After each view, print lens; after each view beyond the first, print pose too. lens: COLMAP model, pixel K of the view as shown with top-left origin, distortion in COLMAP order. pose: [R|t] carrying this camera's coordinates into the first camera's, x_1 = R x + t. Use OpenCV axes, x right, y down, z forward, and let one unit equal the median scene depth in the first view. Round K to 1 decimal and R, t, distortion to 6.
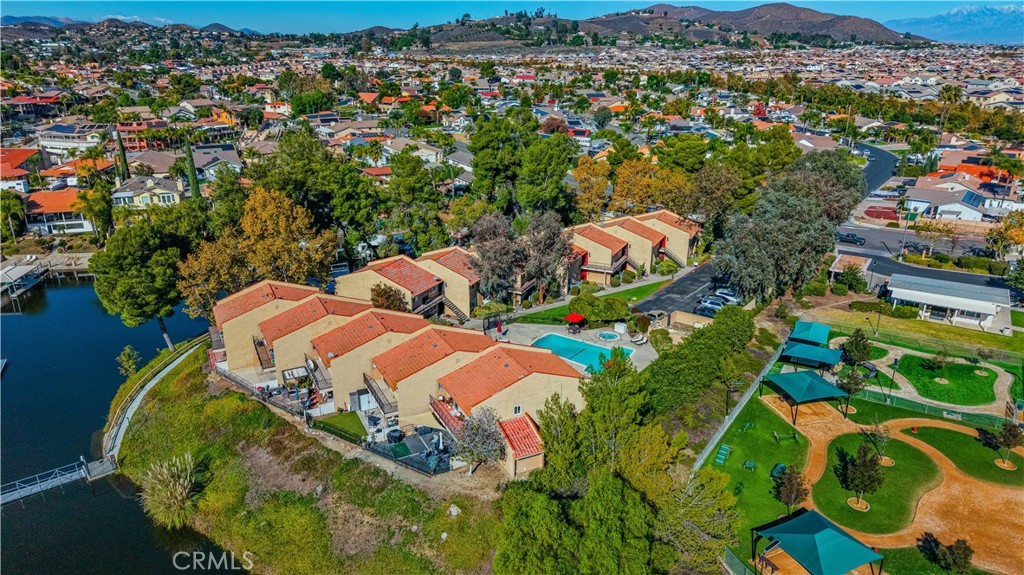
lens RADIAL K [[684.5, 0, 515.5], [0, 684.5, 288.4], [0, 0, 1]] dist [0.022929, -0.024041]
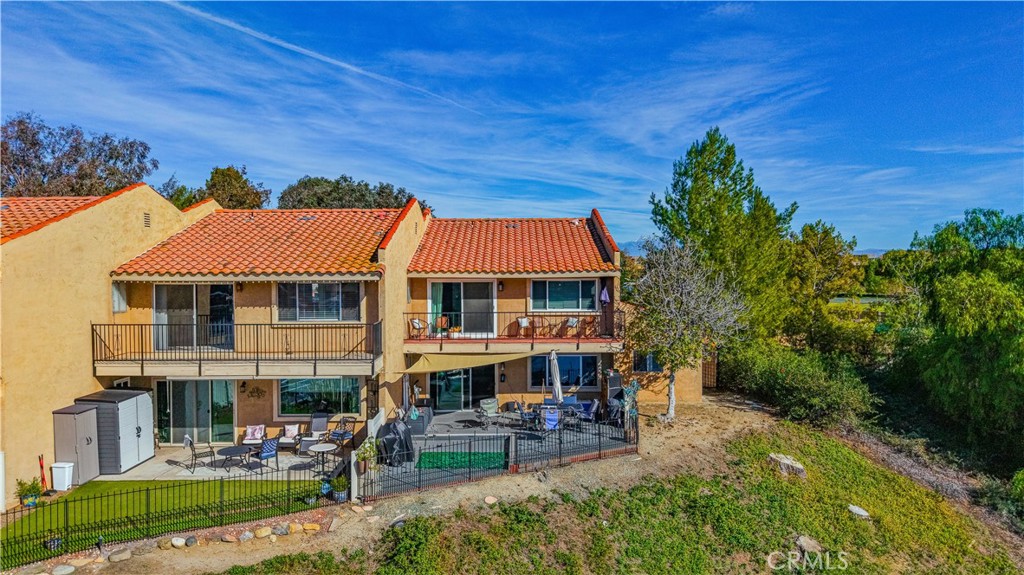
lens RADIAL K [[684.5, 0, 516.6], [0, 684.5, 292.2], [0, 0, 1]] dist [0.022929, -0.024041]
pose [[0.440794, -0.039553, 0.896737, -0.188069], [0.309029, 0.944642, -0.110238, 0.092892], [-0.842735, 0.325710, 0.428615, 0.369888]]
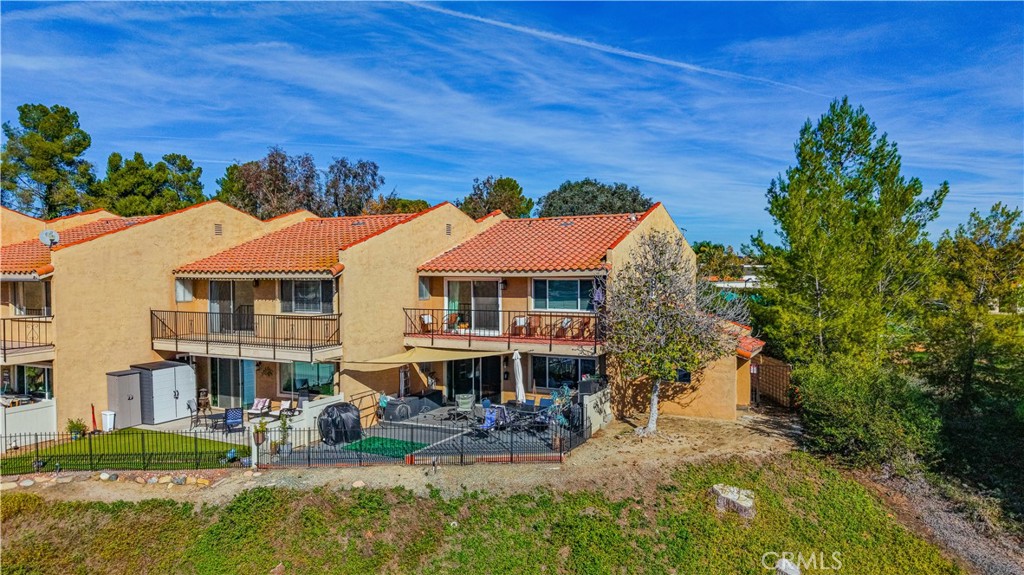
lens RADIAL K [[684.5, 0, 516.8], [0, 684.5, 290.2], [0, 0, 1]] dist [0.022929, -0.024041]
pose [[0.803860, -0.029208, 0.594101, -0.136958], [0.210679, 0.948026, -0.238456, 0.114415], [-0.556258, 0.316850, 0.768234, 0.312200]]
